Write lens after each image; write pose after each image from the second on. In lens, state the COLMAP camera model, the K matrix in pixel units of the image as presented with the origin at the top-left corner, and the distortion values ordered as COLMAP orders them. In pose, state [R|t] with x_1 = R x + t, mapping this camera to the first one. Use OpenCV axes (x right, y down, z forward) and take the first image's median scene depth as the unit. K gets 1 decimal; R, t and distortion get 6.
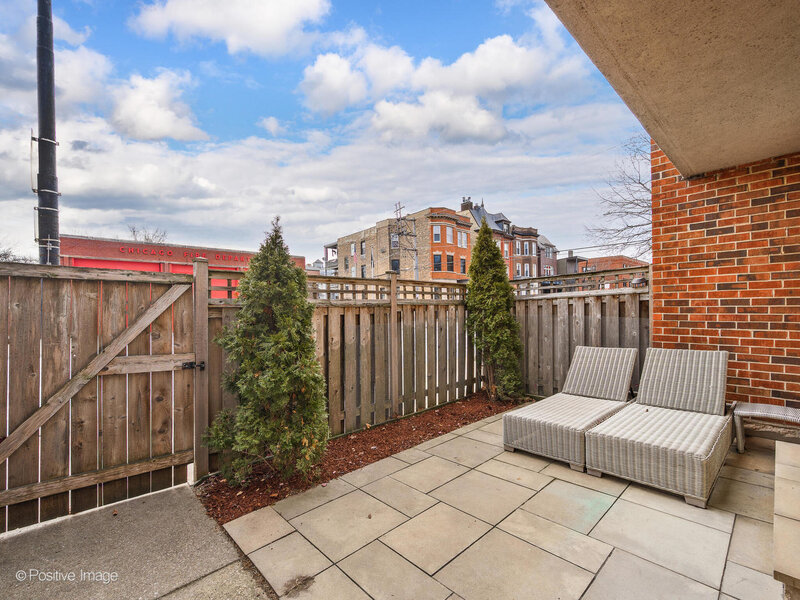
lens RADIAL K [[367.9, 0, 419.4], [0, 367.9, 303.1], [0, 0, 1]] dist [-0.001165, -0.000498]
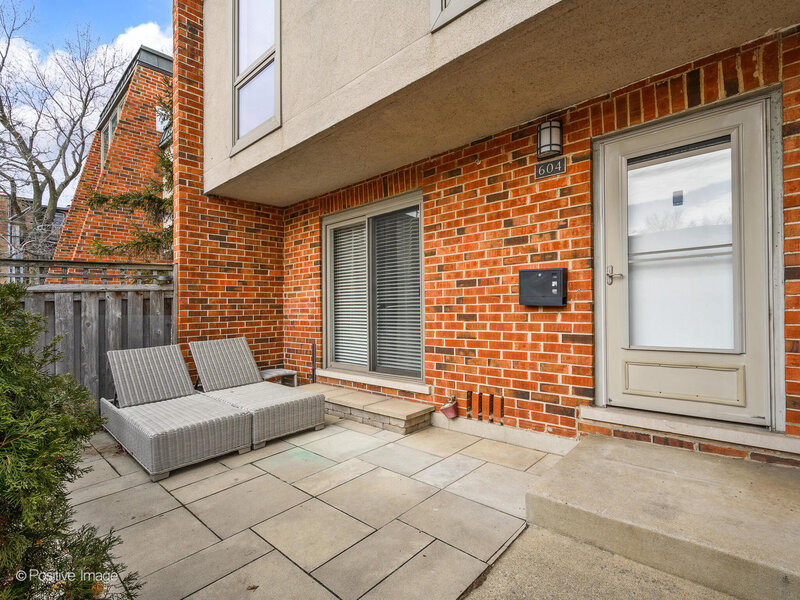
lens RADIAL K [[367.9, 0, 419.4], [0, 367.9, 303.1], [0, 0, 1]] dist [-0.001165, -0.000498]
pose [[-0.076071, 0.023278, 0.996831, -0.481610], [0.009760, 0.999697, -0.022601, 0.039093], [-0.997055, 0.008010, -0.076275, 0.414274]]
